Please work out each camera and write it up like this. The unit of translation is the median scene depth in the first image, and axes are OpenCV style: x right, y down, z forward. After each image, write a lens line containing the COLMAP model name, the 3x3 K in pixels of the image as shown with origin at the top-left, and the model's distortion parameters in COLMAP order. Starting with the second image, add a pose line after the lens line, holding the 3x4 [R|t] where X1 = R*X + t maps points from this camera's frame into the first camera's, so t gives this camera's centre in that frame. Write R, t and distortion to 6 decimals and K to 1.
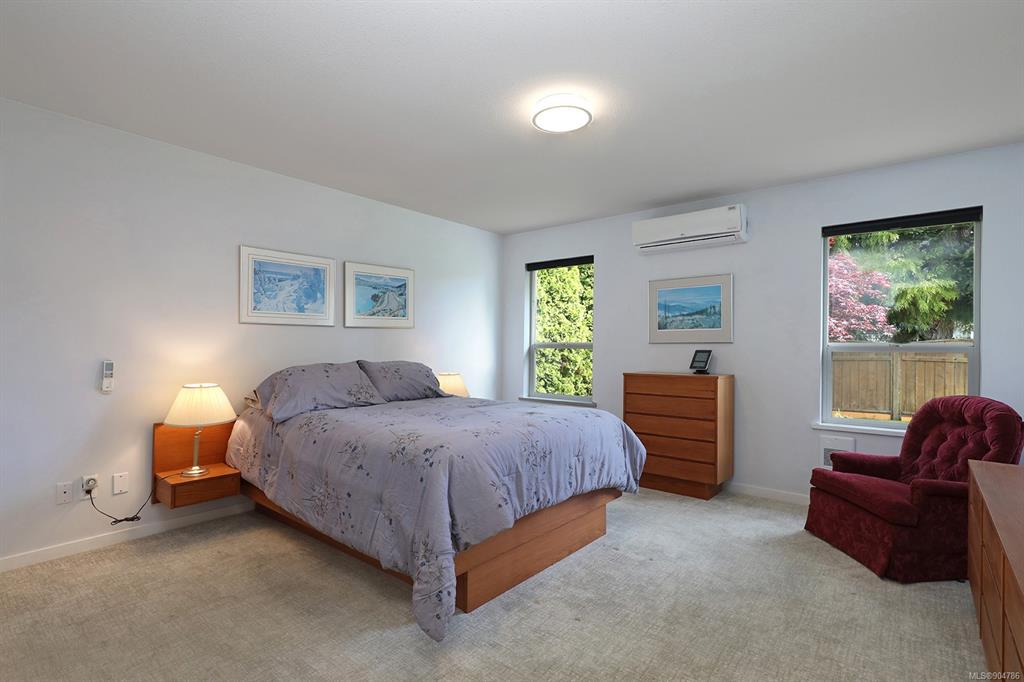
lens RADIAL K [[482.1, 0, 504.9], [0, 482.1, 346.2], [0, 0, 1]] dist [0.002474, 0.001162]
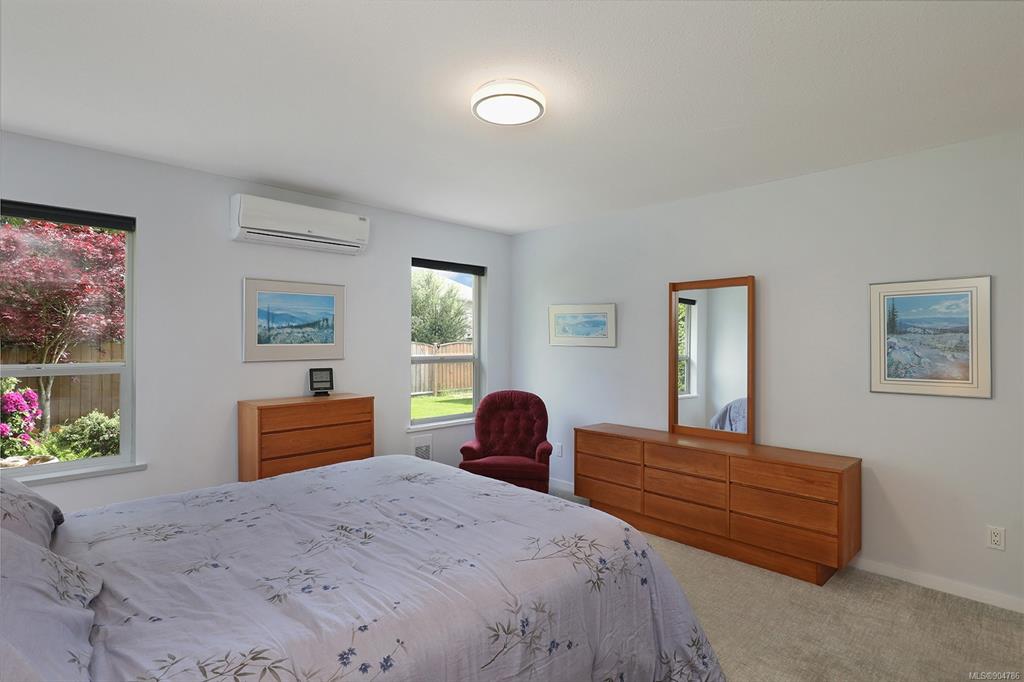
lens RADIAL K [[525.7, 0, 505.0], [0, 525.7, 339.7], [0, 0, 1]] dist [0.003710, 0.000136]
pose [[0.098728, -0.007641, 0.995085, -0.497773], [0.001390, 0.999971, 0.007540, -0.050242], [-0.995113, 0.000639, 0.098736, 0.566555]]
